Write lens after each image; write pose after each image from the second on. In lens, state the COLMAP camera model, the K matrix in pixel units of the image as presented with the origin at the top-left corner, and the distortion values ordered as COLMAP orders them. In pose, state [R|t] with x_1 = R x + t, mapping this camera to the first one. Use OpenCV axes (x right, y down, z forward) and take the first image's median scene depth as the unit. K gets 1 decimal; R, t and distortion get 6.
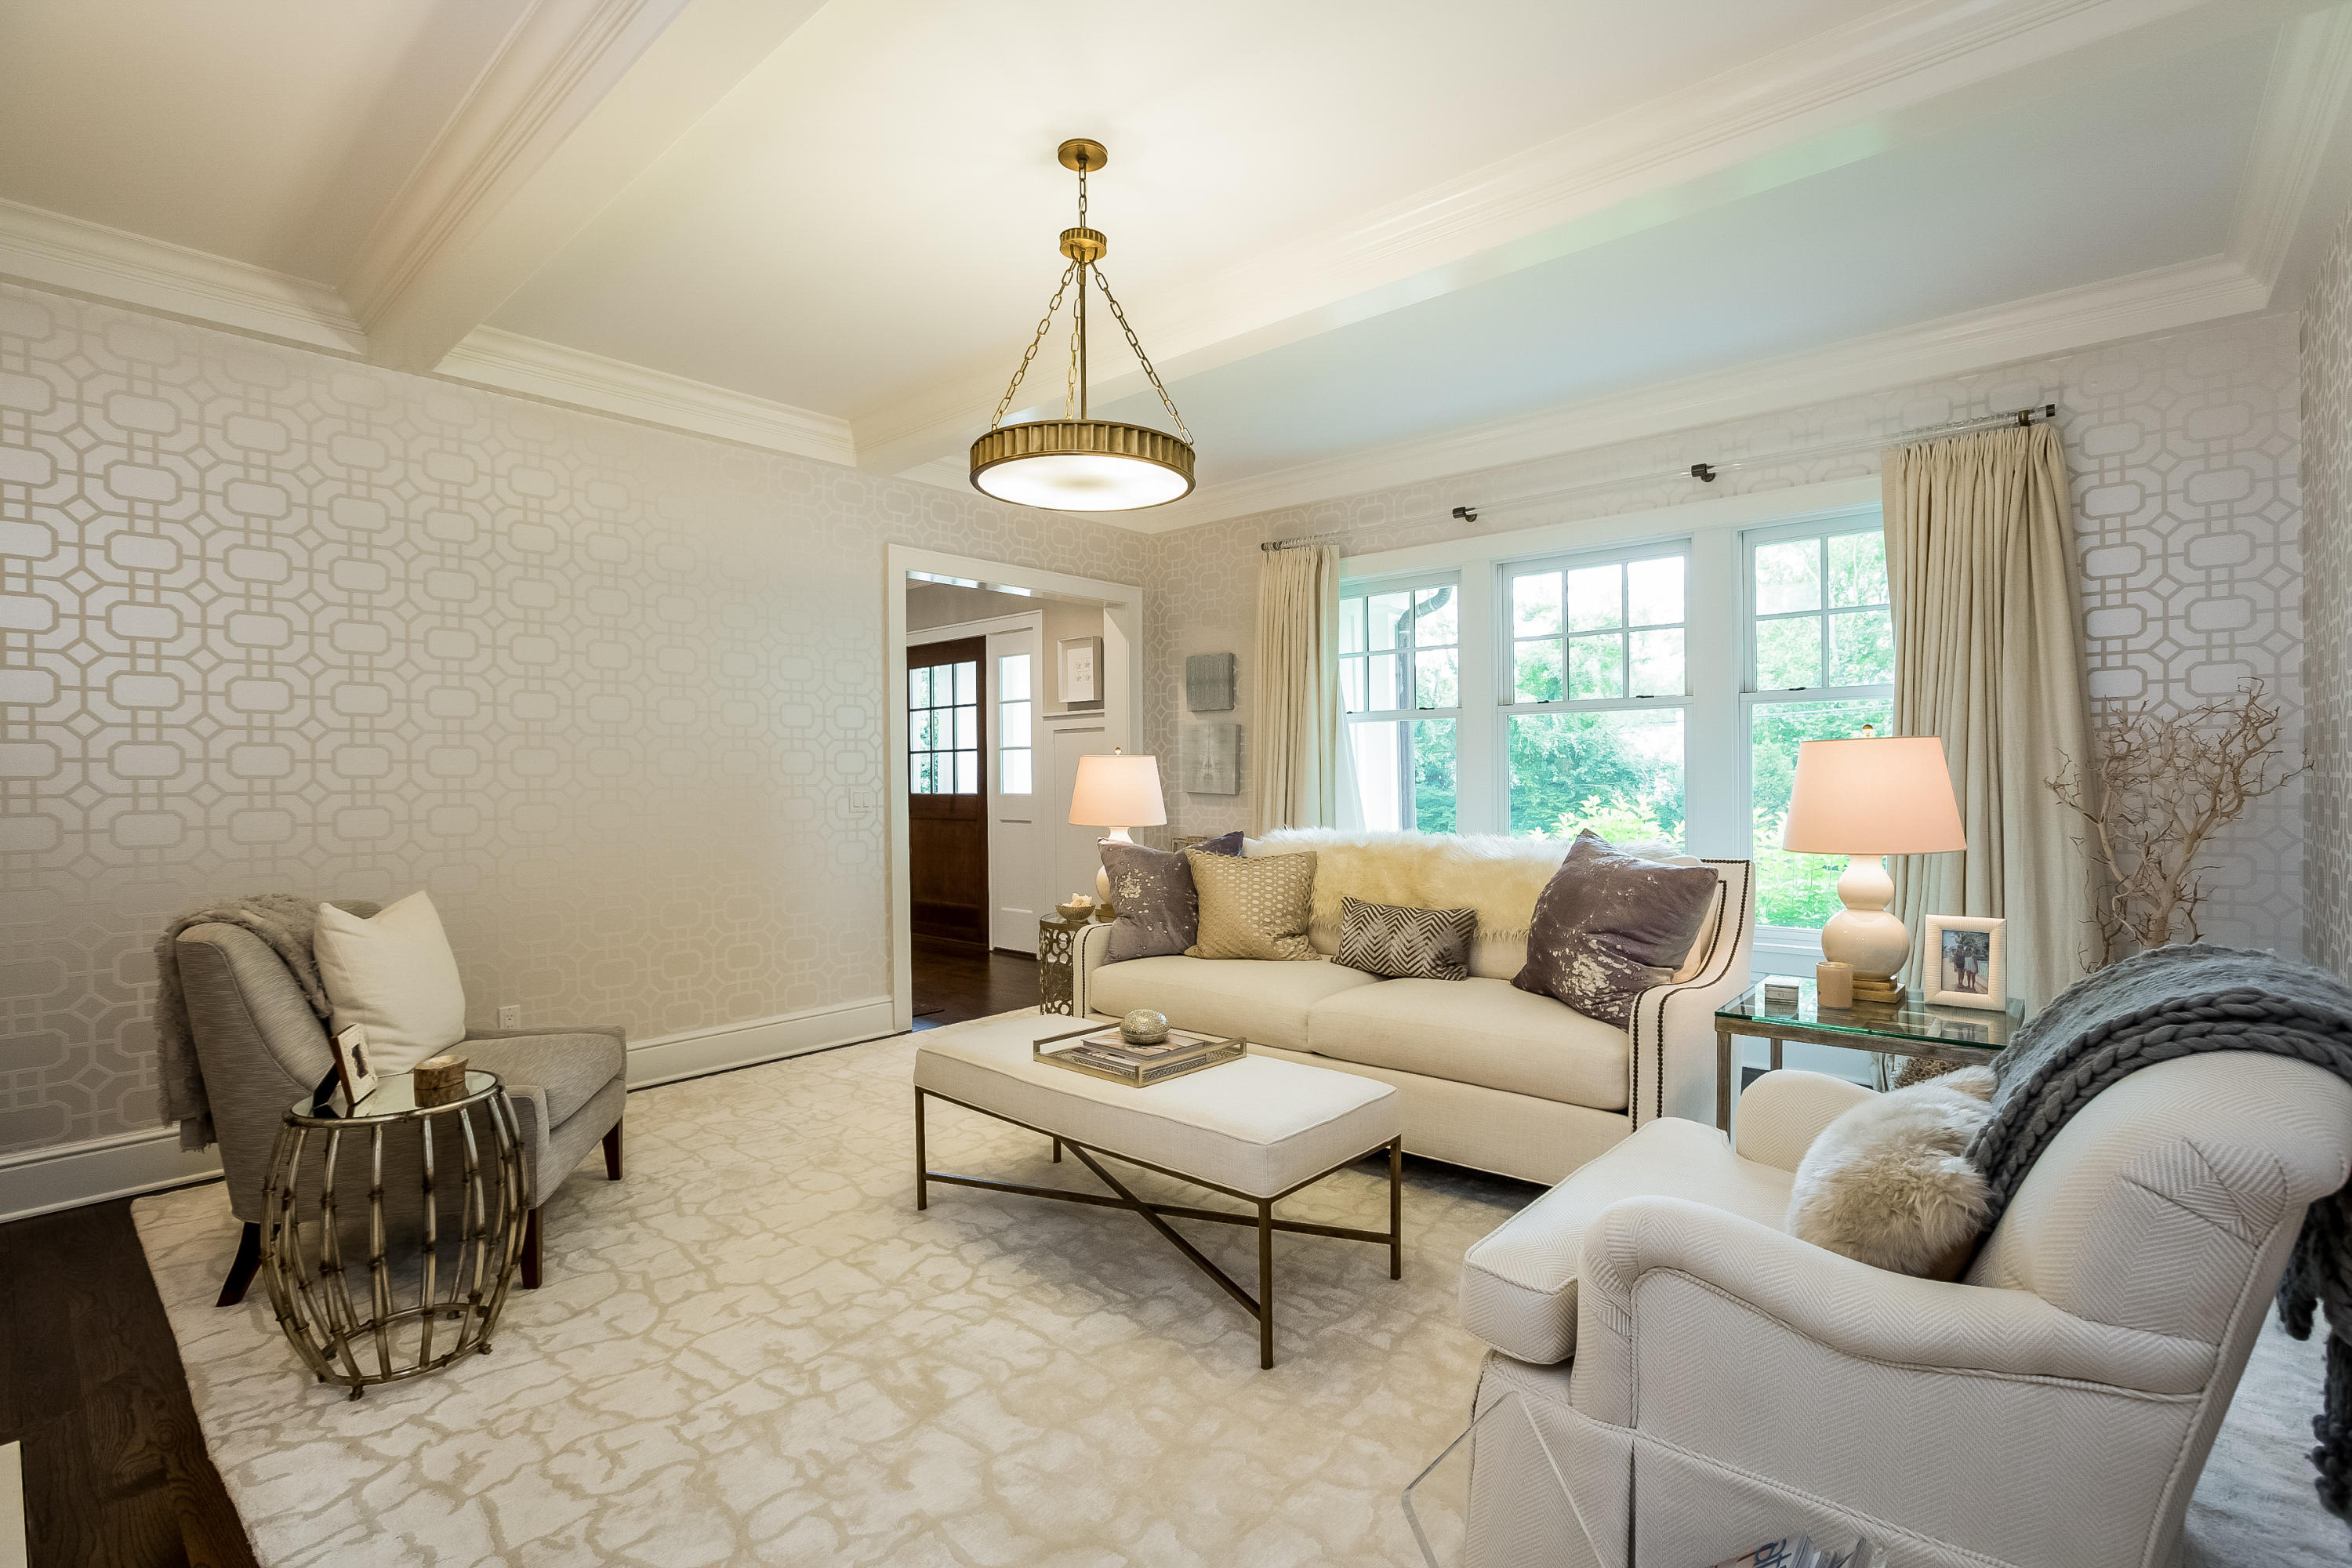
lens RADIAL K [[1098.9, 0, 1196.6], [0, 1098.9, 787.6], [0, 0, 1]] dist [0.045240, 0.000731]
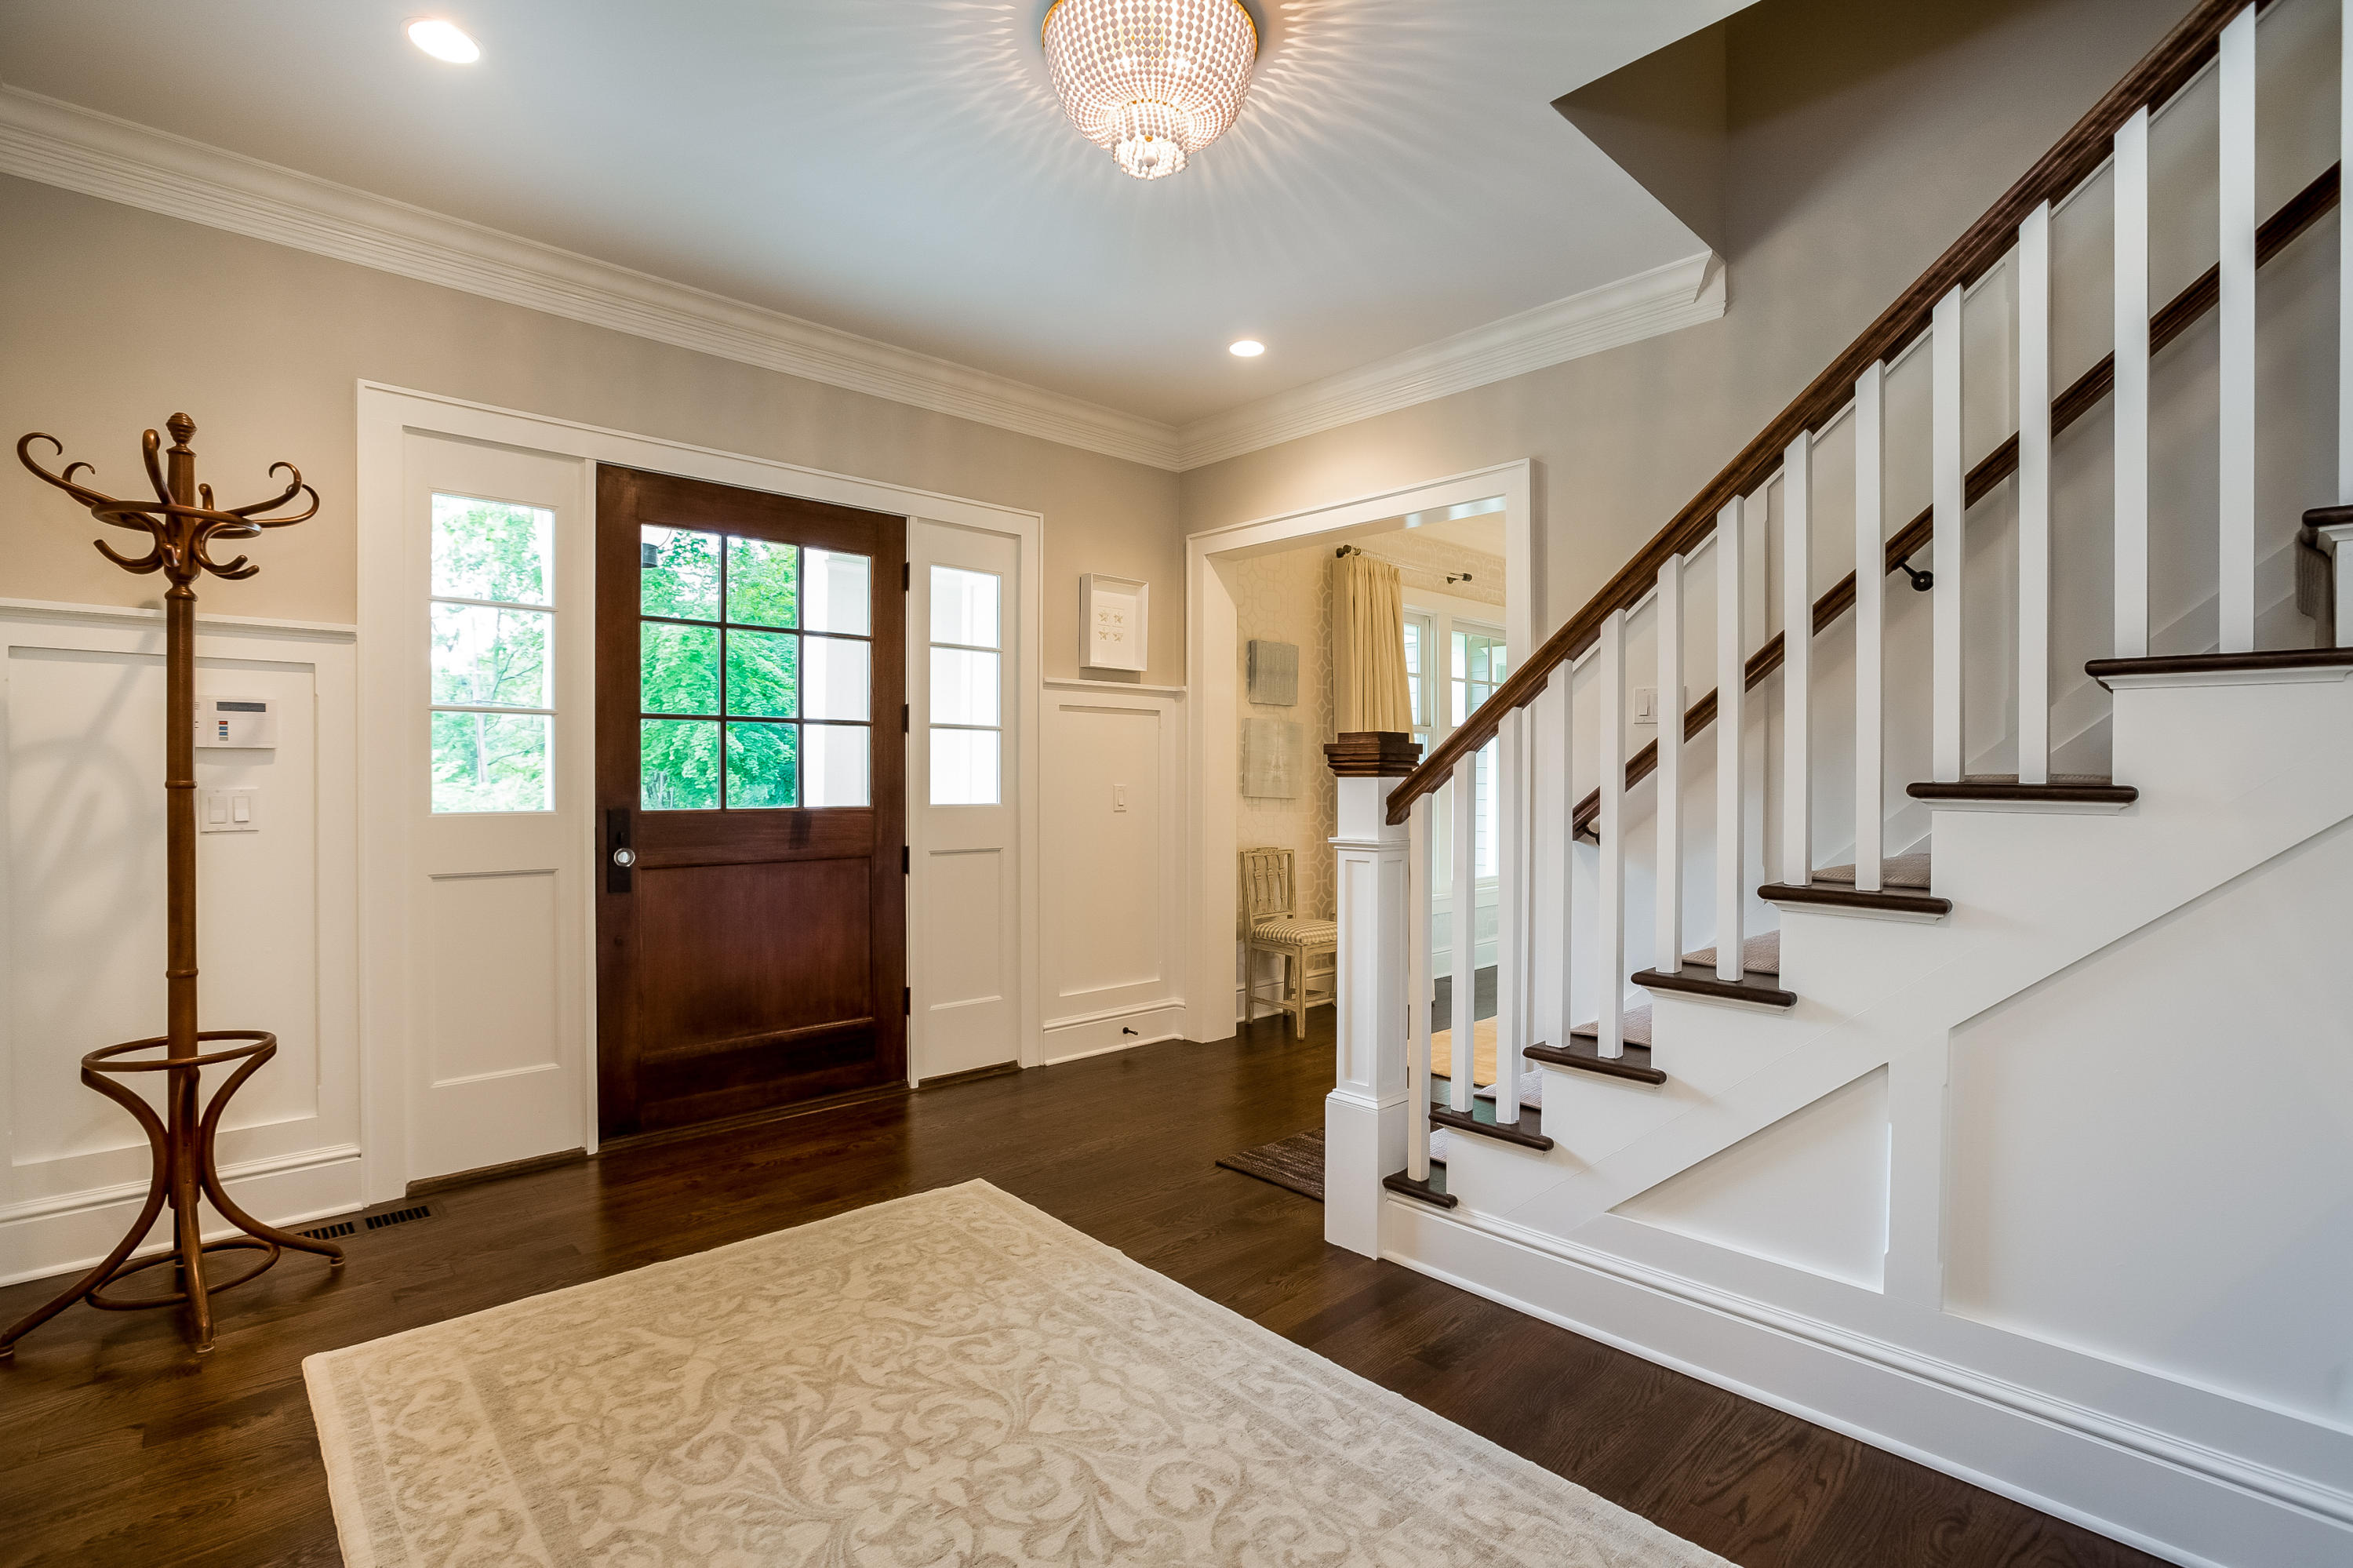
lens RADIAL K [[1099.4, 0, 1175.5], [0, 1099.4, 785.4], [0, 0, 1]] dist [0.045240, 0.000731]
pose [[0.090386, 0.003100, 0.995902, -0.735382], [0.005686, 0.999977, -0.003629, -0.001487], [-0.995891, 0.005991, 0.090366, 0.824495]]
